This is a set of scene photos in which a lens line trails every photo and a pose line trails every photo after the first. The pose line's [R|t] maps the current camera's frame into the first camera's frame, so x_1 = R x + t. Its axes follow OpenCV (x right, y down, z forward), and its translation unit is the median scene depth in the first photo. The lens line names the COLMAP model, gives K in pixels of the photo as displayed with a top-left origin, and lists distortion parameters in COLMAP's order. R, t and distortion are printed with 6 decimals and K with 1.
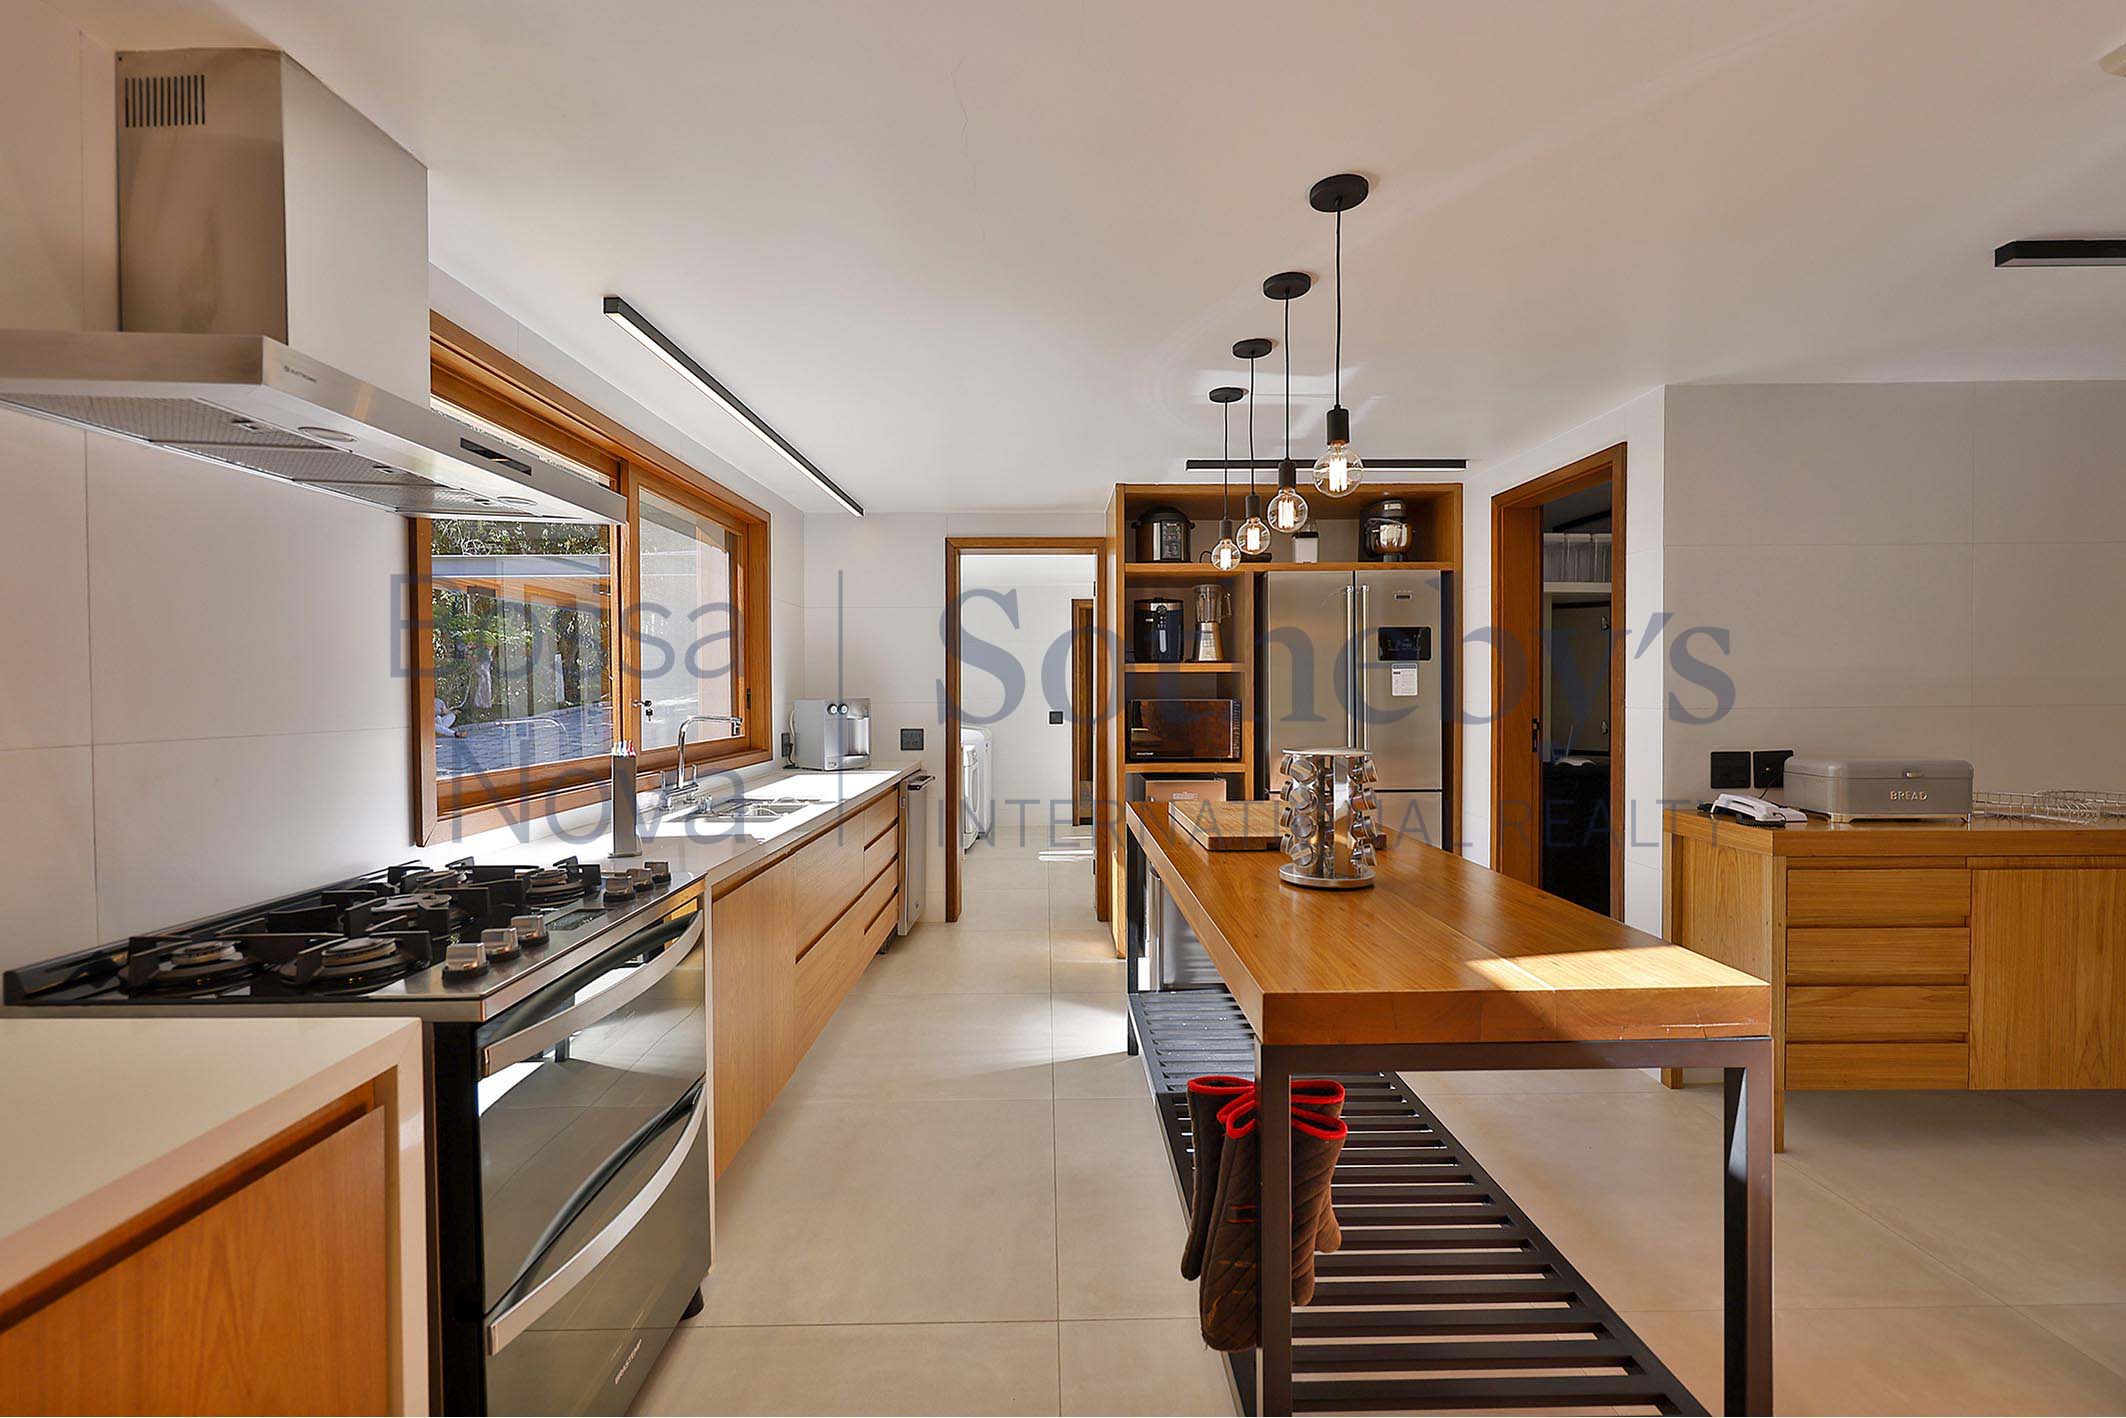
lens RADIAL K [[903.0, 0, 1055.7], [0, 903.0, 706.7], [0, 0, 1]] dist [-0.004284, 0.000173]
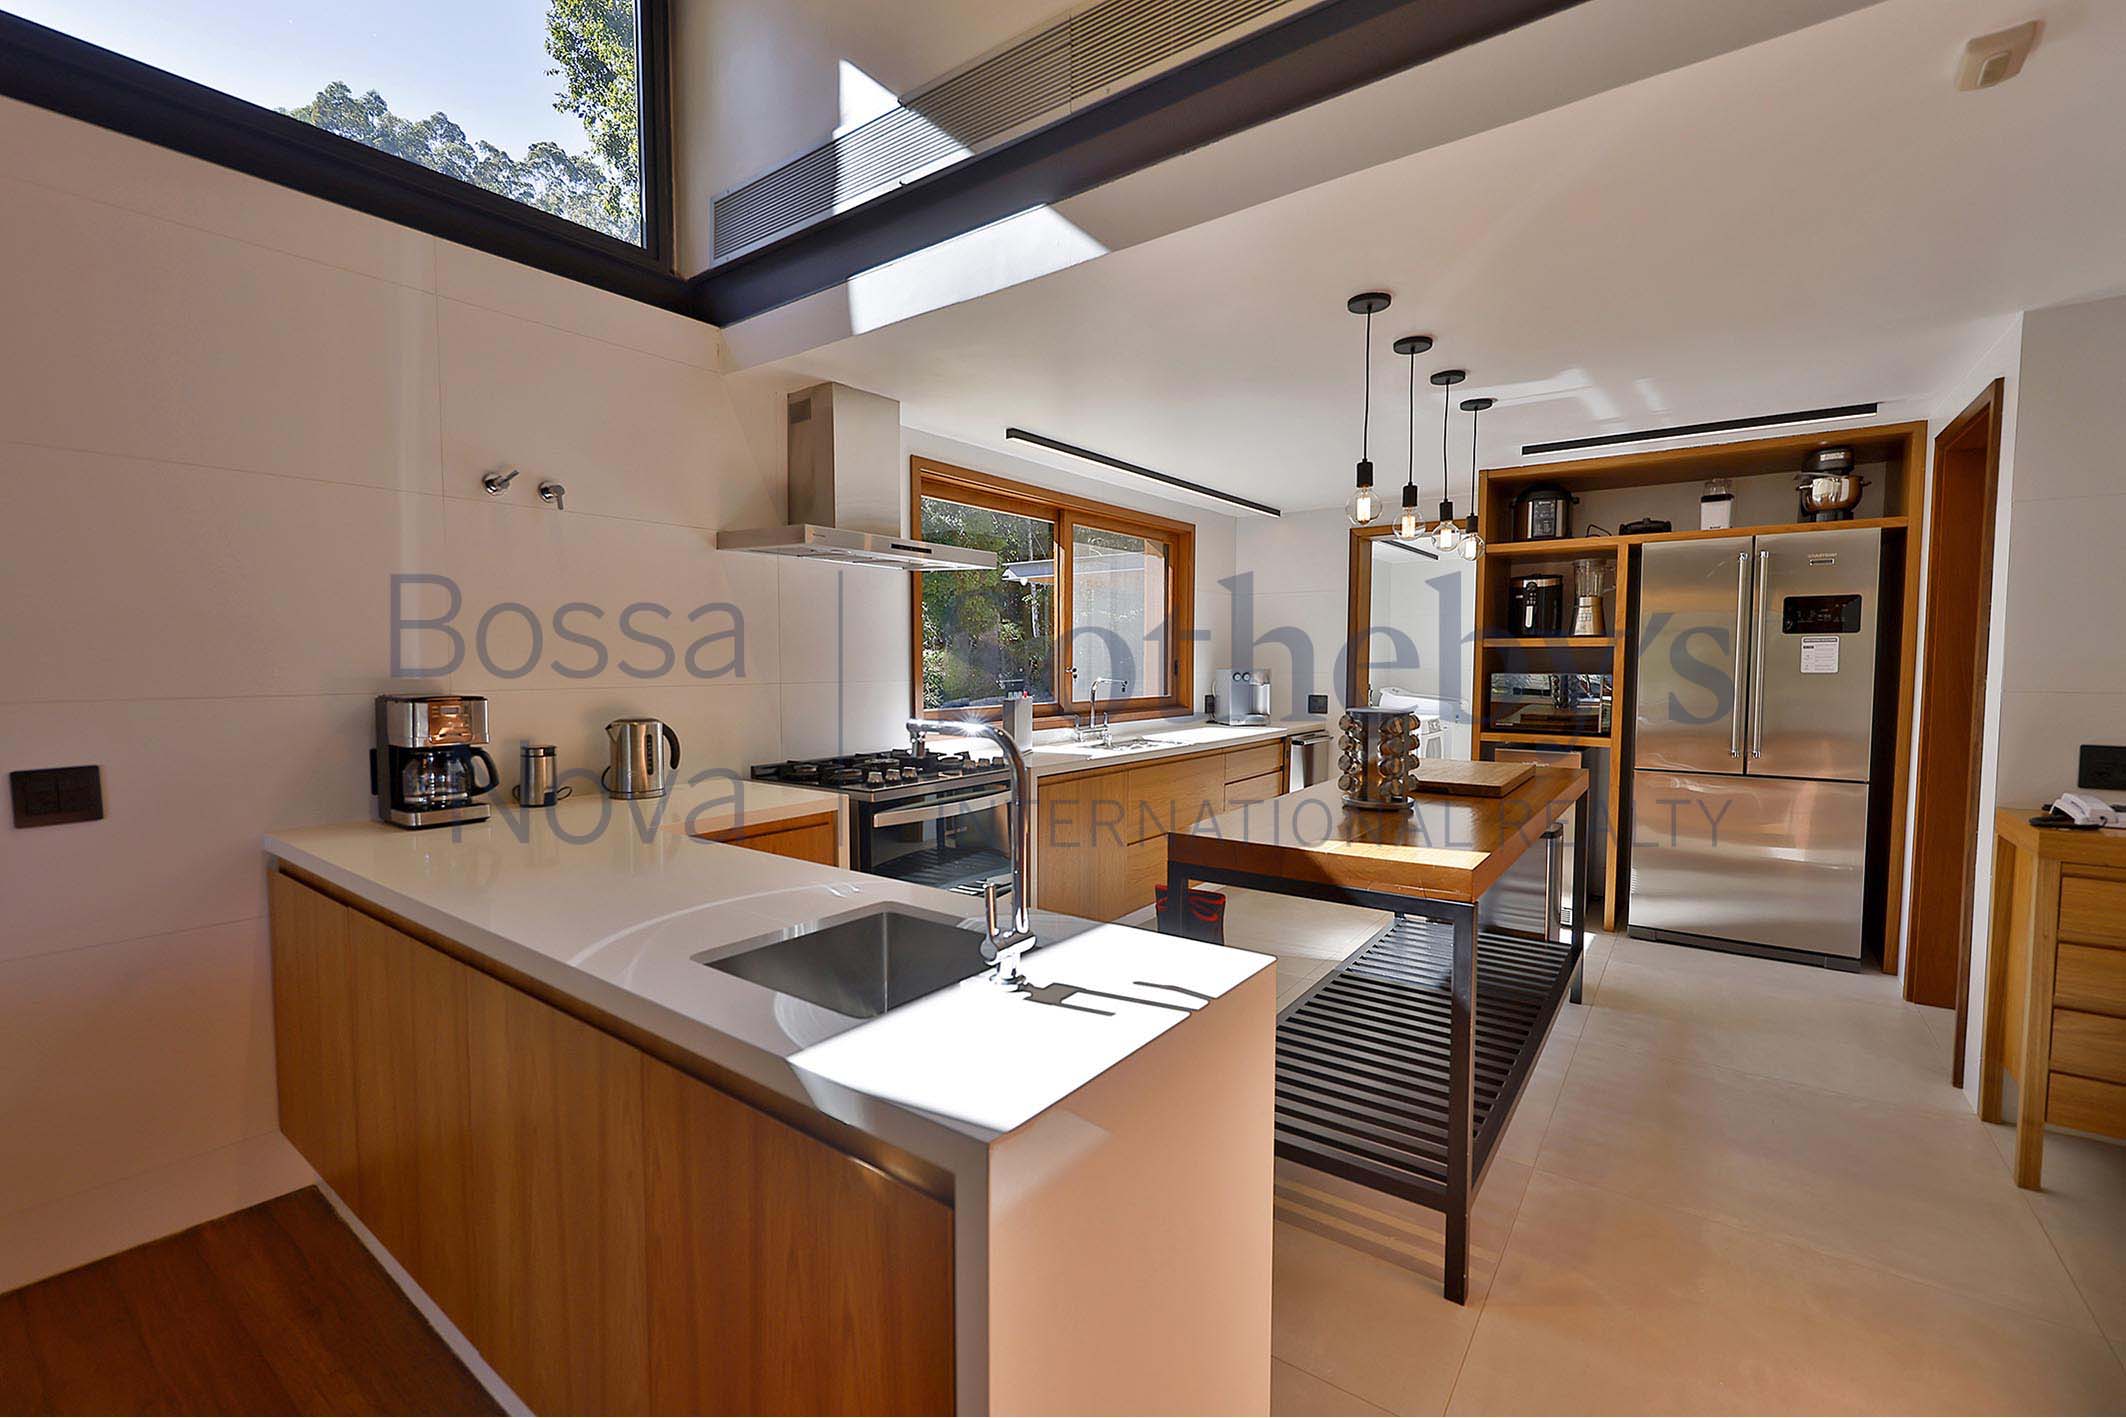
lens RADIAL K [[903.0, 0, 1059.2], [0, 903.0, 704.9], [0, 0, 1]] dist [-0.004284, 0.000173]
pose [[0.797667, 0.036746, -0.601977, 0.312069], [-0.018384, 0.999160, 0.036630, 0.000680], [0.602817, -0.018152, 0.797673, -0.154179]]
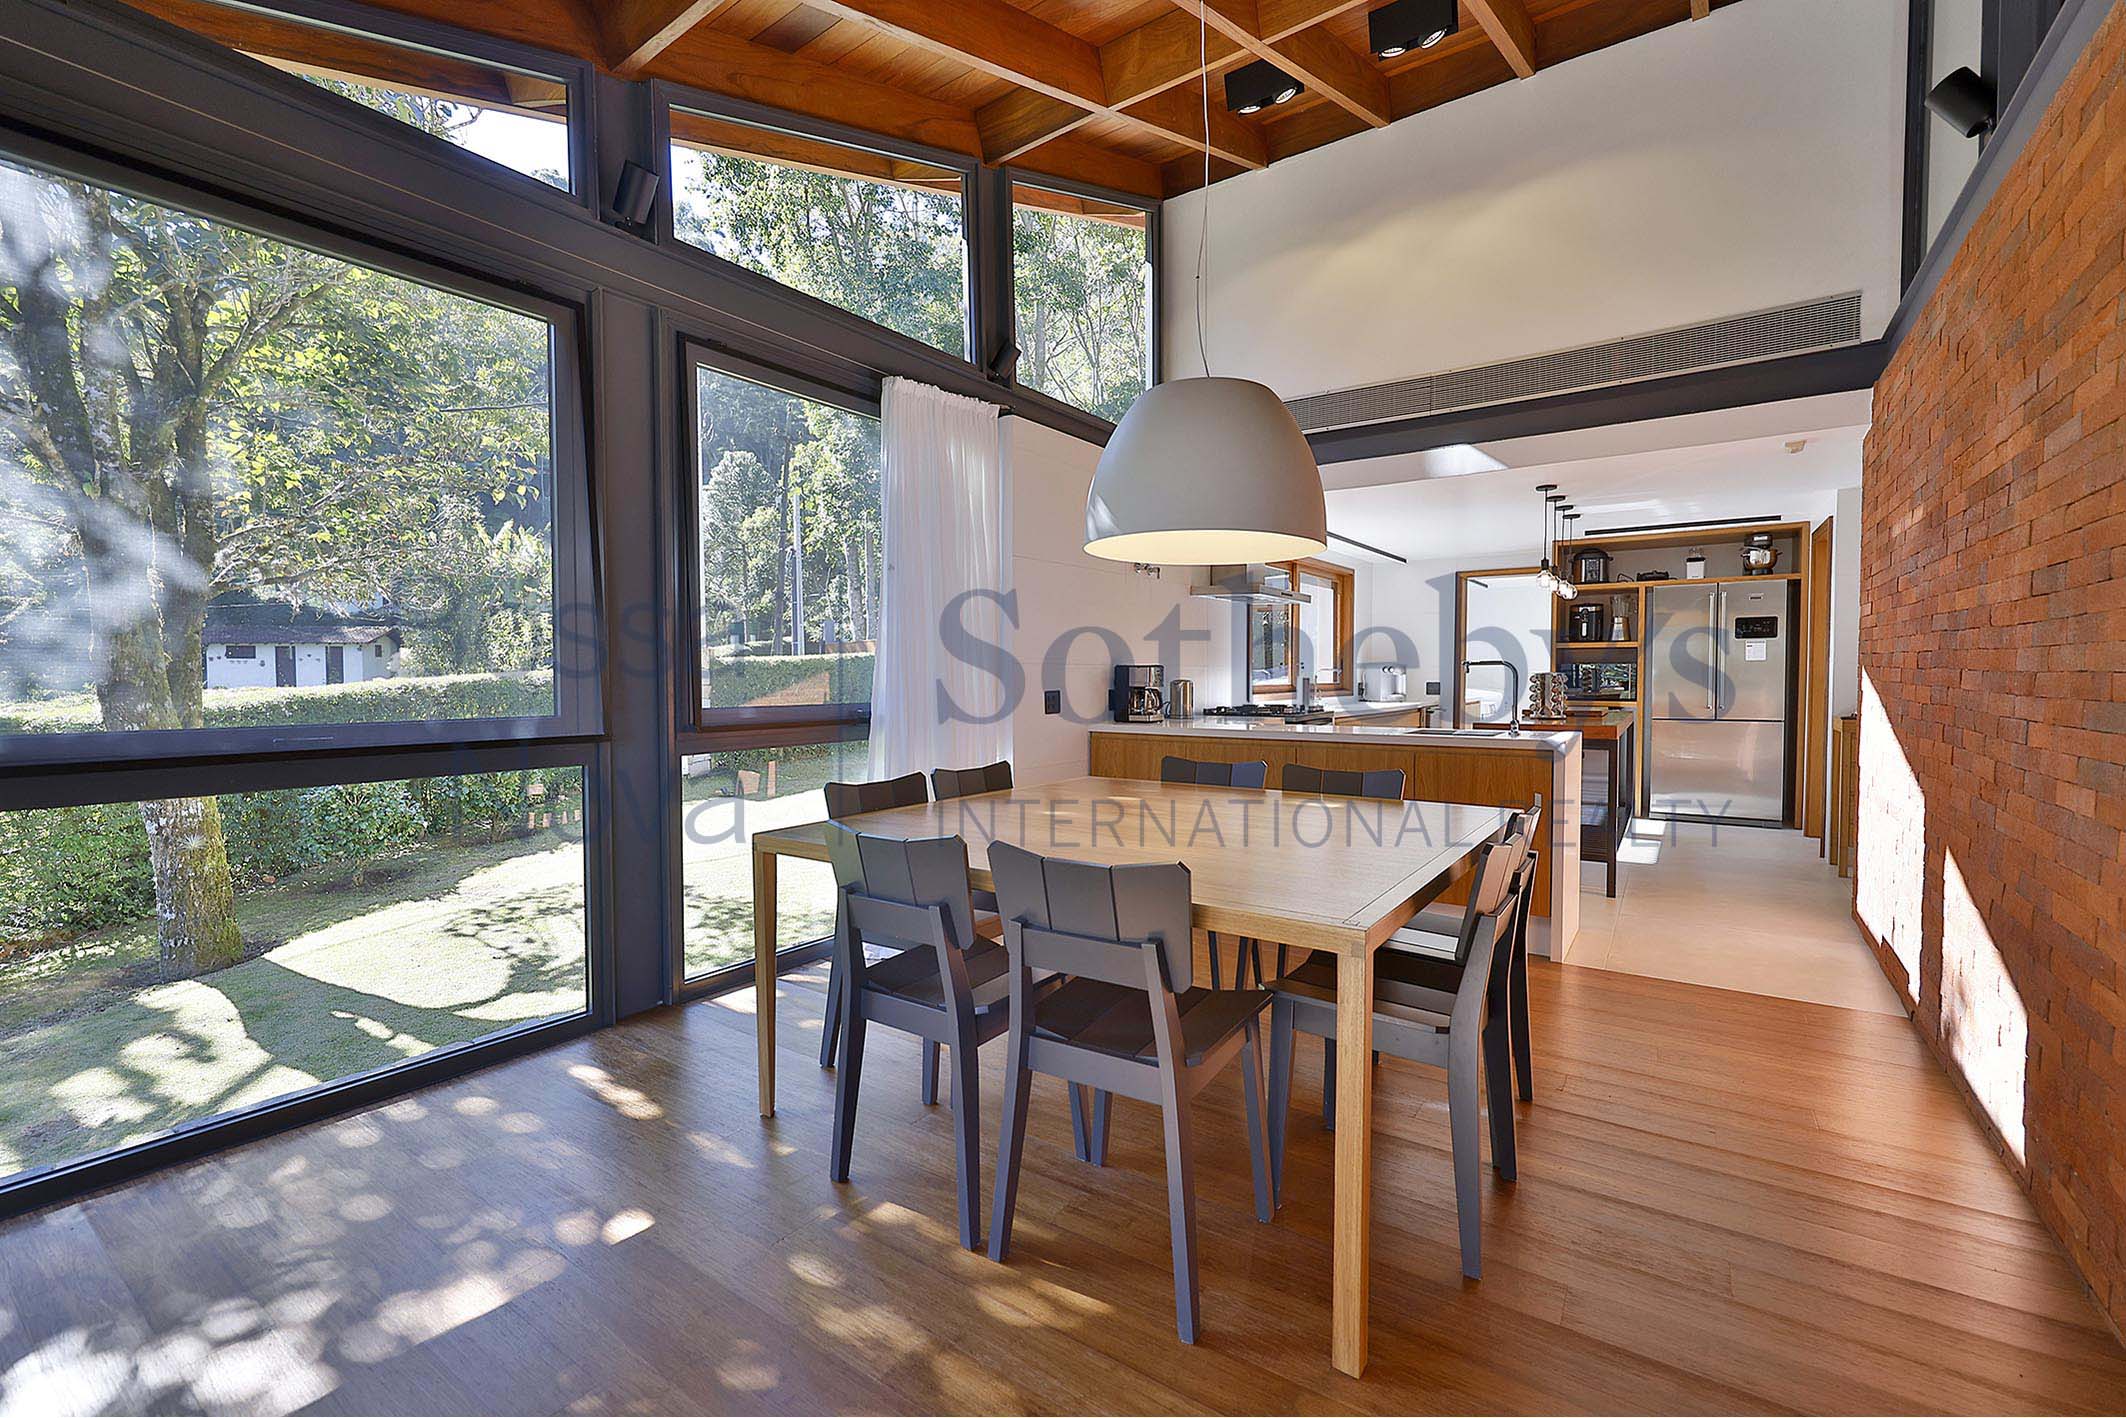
lens RADIAL K [[903.0, 0, 1061.2], [0, 903.0, 699.4], [0, 0, 1]] dist [-0.004284, 0.000173]
pose [[0.818321, 0.020167, -0.574407, 0.287539], [-0.011378, 0.999757, 0.018892, 0.038067], [0.574649, -0.008924, 0.818351, -0.952414]]
